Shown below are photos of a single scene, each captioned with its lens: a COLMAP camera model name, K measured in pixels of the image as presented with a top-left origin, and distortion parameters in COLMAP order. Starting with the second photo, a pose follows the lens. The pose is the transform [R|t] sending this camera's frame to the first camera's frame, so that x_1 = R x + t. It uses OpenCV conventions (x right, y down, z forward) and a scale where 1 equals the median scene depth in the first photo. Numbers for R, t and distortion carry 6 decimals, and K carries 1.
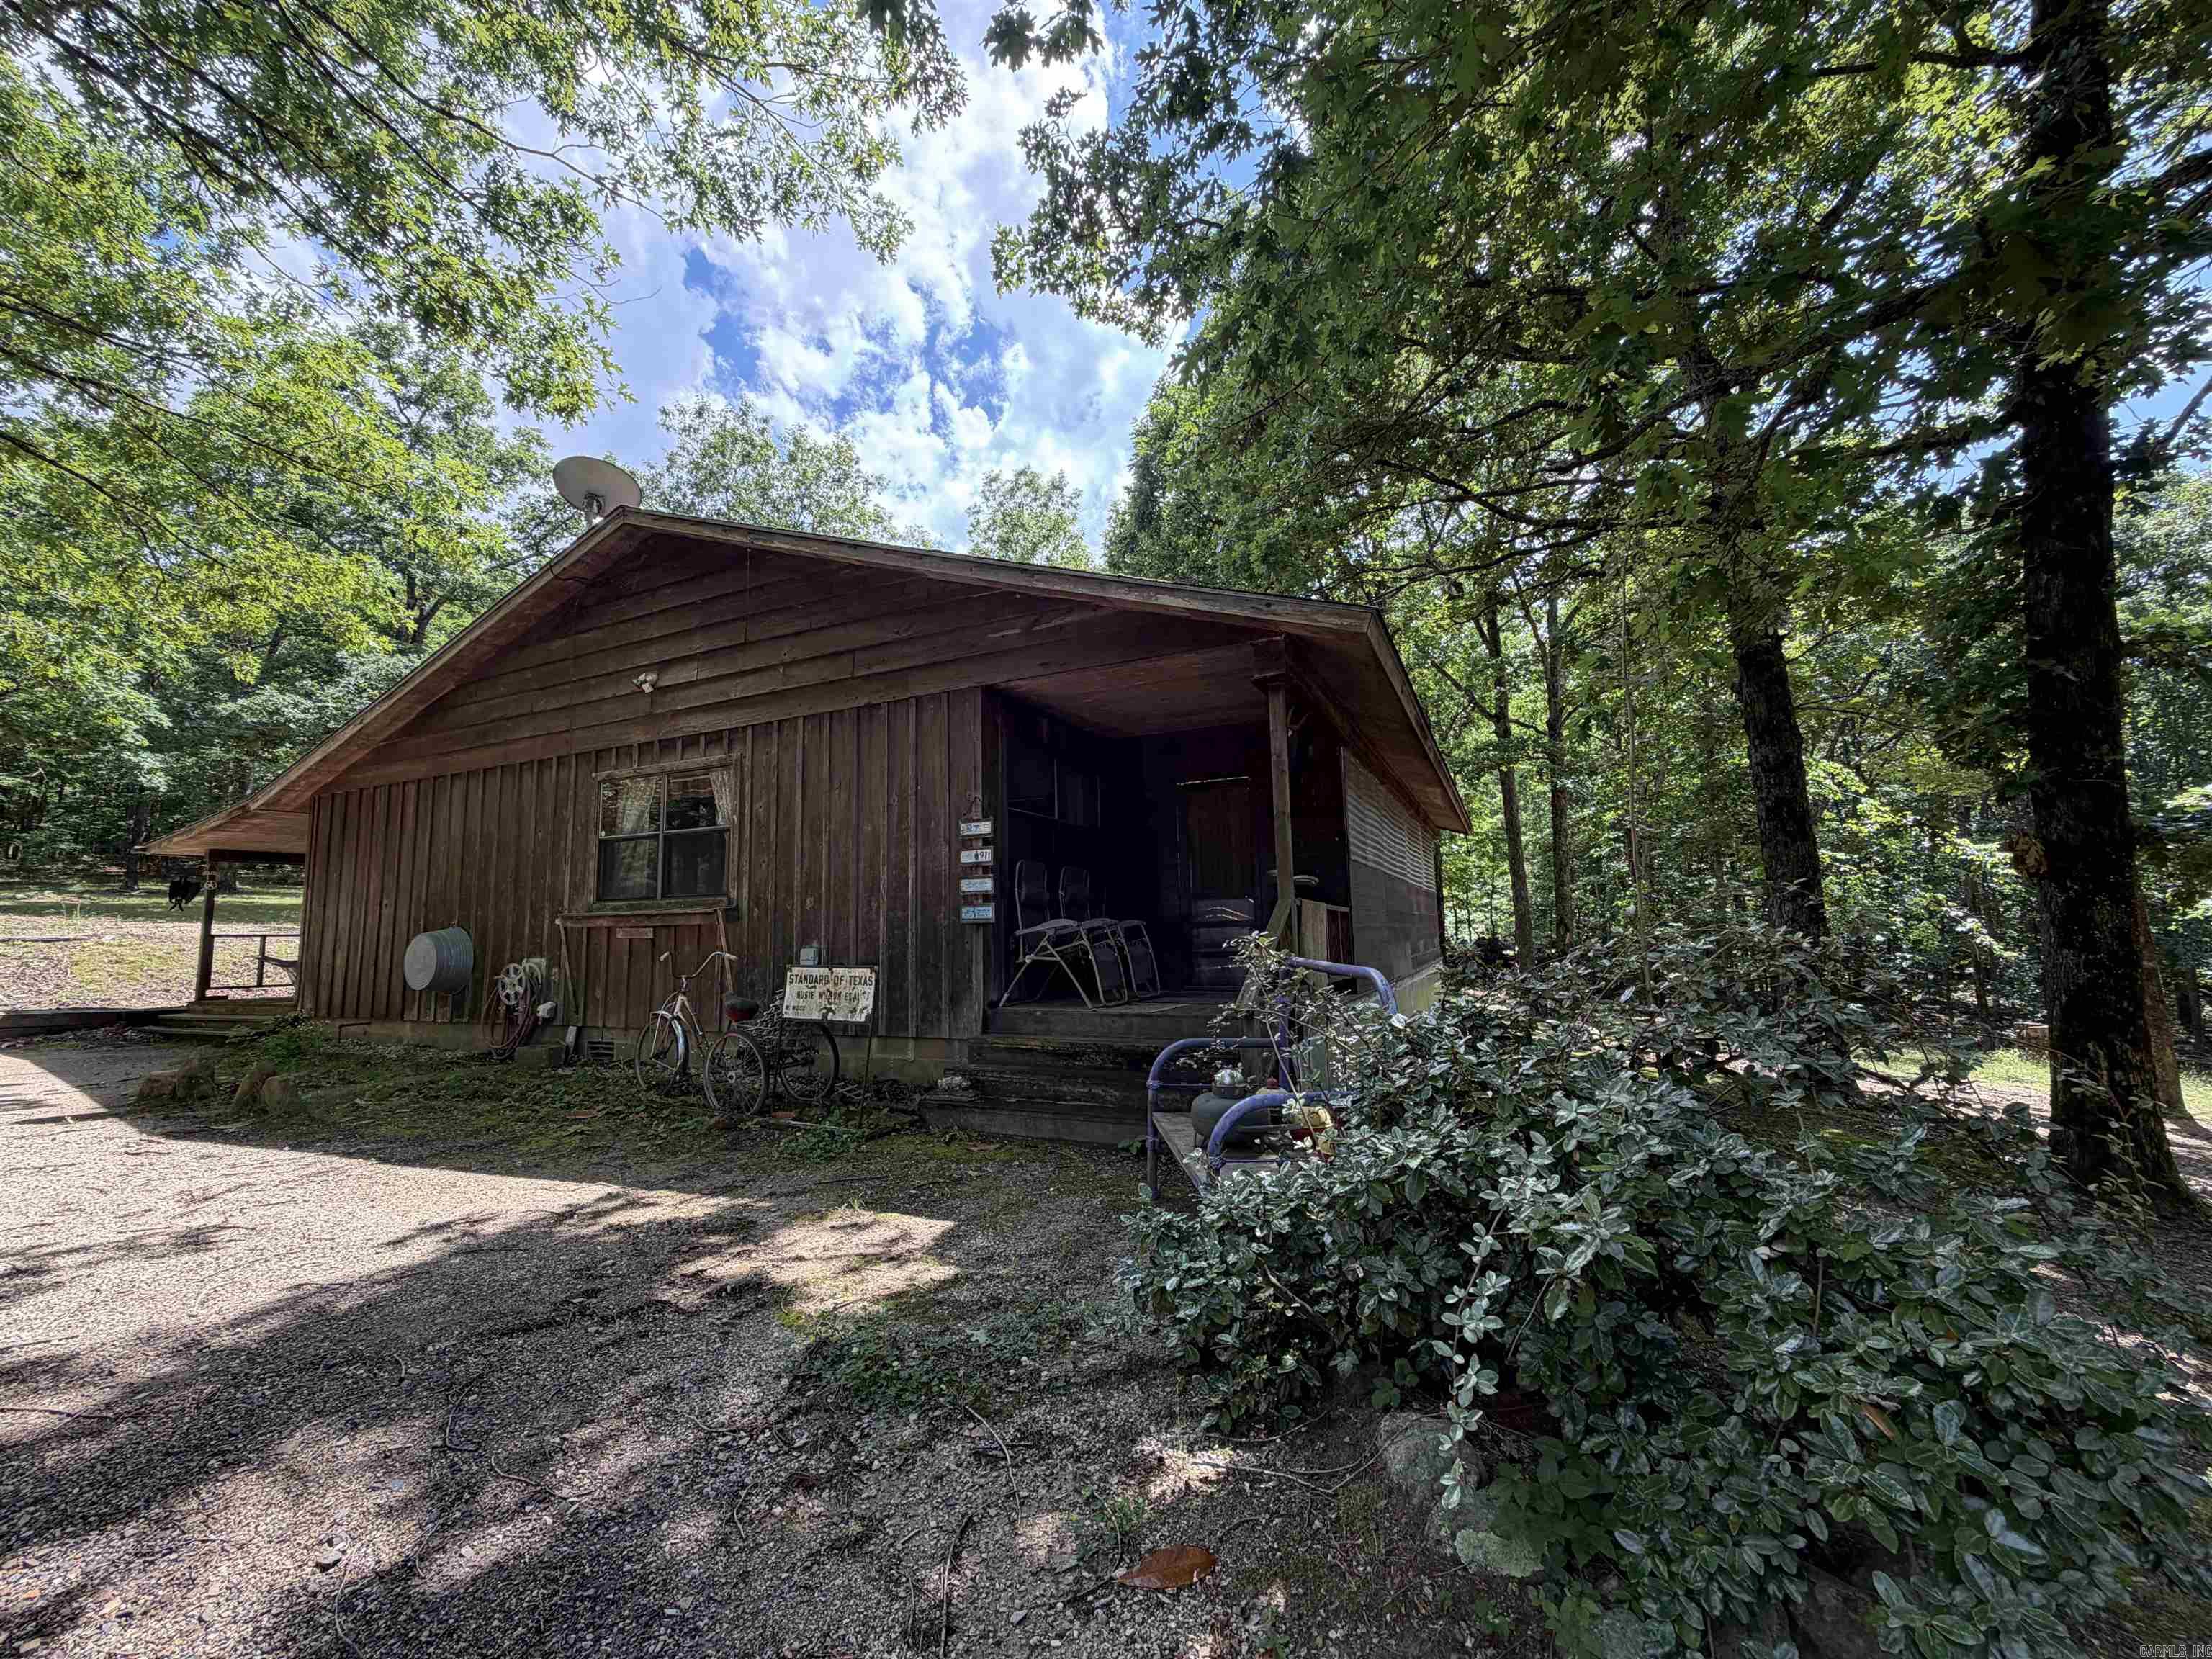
lens RADIAL K [[885.0, 0, 1098.0], [0, 885.0, 831.4], [0, 0, 1]] dist [0.001363, -0.000335]
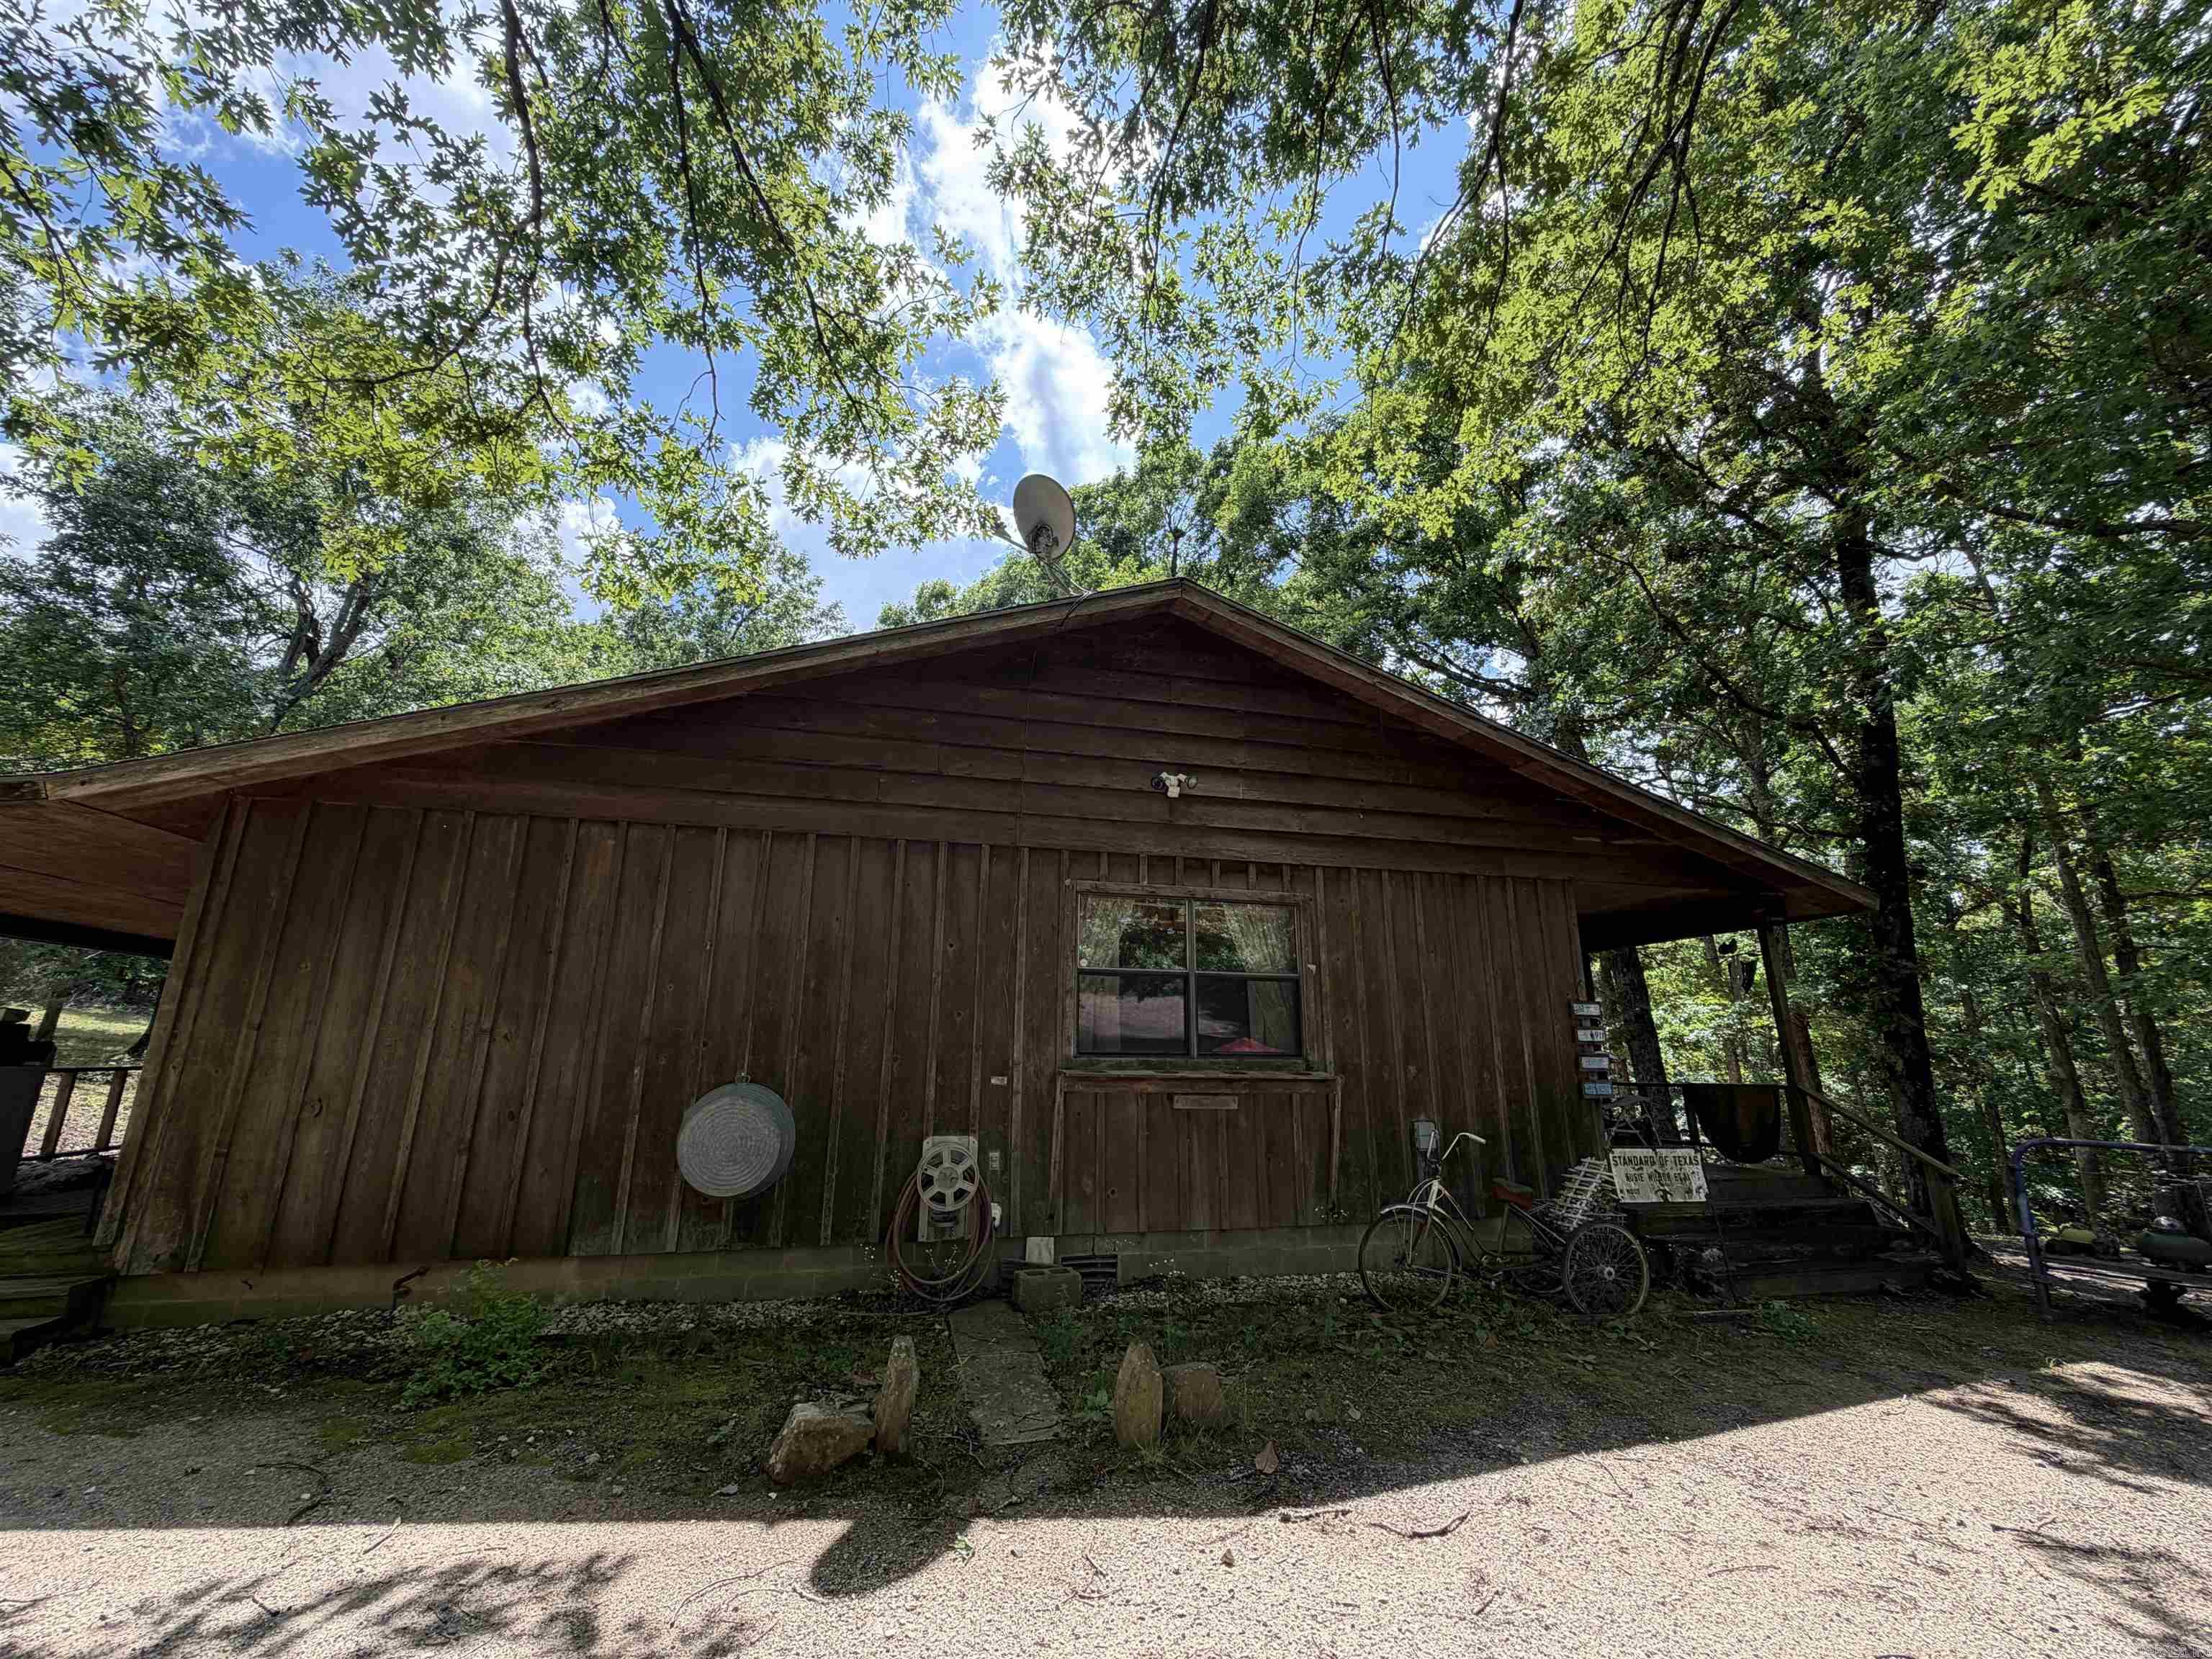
lens RADIAL K [[885.0, 0, 1098.0], [0, 885.0, 831.4], [0, 0, 1]] dist [0.001363, -0.000335]
pose [[0.768482, 0.187861, 0.611673, -1.085028], [-0.095156, 0.978854, -0.181081, 0.030245], [-0.632757, 0.080953, 0.770107, 0.426584]]
